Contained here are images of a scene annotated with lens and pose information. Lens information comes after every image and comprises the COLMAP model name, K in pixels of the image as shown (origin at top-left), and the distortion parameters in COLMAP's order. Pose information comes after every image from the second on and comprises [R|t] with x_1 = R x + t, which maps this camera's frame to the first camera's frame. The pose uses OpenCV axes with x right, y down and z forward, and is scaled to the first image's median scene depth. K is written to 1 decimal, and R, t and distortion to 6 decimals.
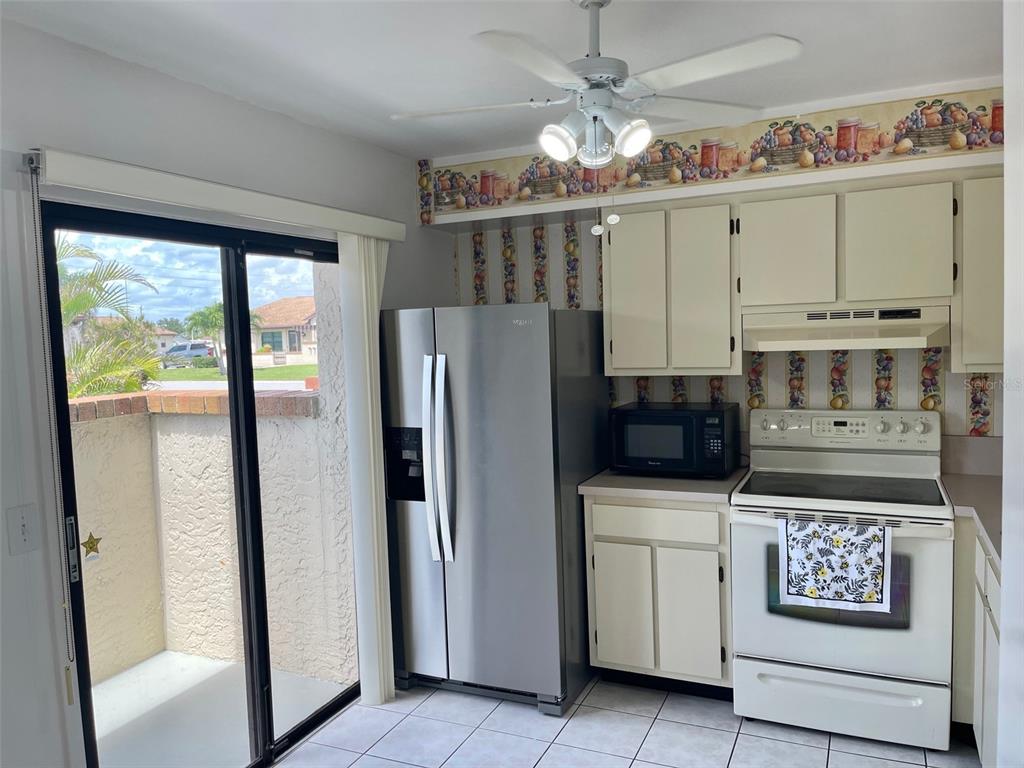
lens RADIAL K [[789.0, 0, 512.0], [0, 789.0, 384.0], [0, 0, 1]] dist [0.081563, -0.112699]
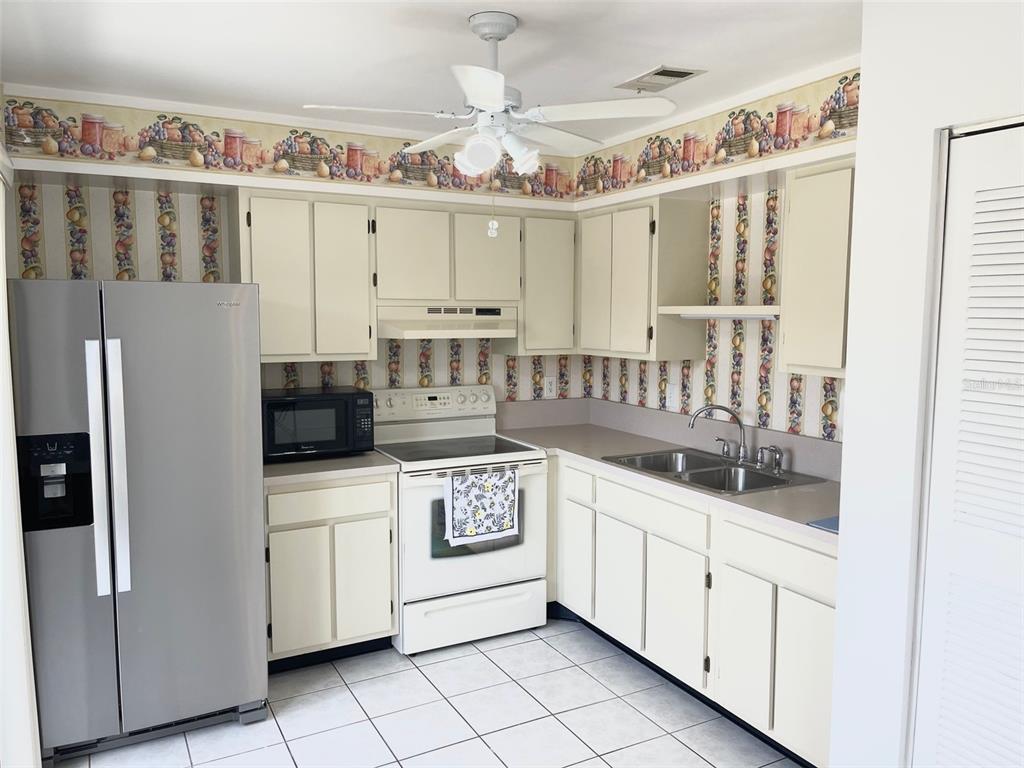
lens RADIAL K [[740.7, 0, 511.0], [0, 740.7, 383.0], [0, 0, 1]] dist [0.067618, -0.088556]
pose [[0.610760, -0.037553, 0.790925, -0.444861], [0.030803, 0.999245, 0.023658, 0.002573], [-0.791216, 0.009914, 0.611456, 0.211360]]
